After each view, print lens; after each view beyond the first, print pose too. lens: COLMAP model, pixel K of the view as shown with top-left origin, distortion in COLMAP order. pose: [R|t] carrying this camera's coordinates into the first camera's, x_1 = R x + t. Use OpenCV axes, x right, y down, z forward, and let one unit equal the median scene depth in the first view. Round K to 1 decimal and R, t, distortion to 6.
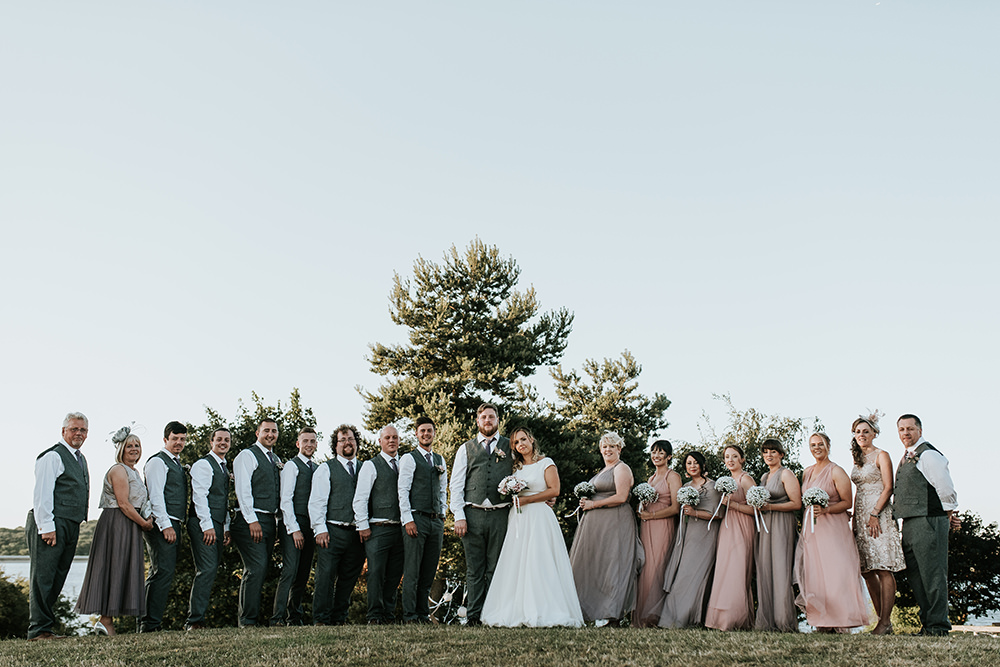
lens RADIAL K [[1014.0, 0, 500.0], [0, 1014.0, 333.5], [0, 0, 1]] dist [0.067166, -0.006620]
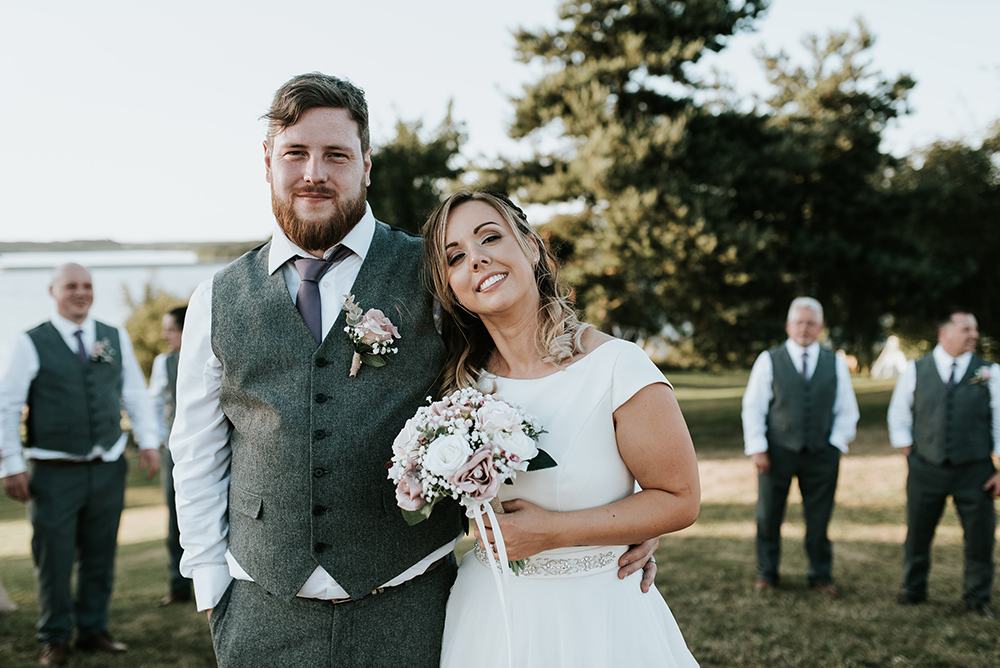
lens RADIAL K [[971.6, 0, 500.0], [0, 971.6, 334.0], [0, 0, 1]] dist [0.028204, -0.002341]
pose [[0.977343, -0.010564, -0.211397, 0.019250], [0.072775, 0.954633, 0.288755, 0.020094], [0.198756, -0.297597, 0.933773, 0.249985]]
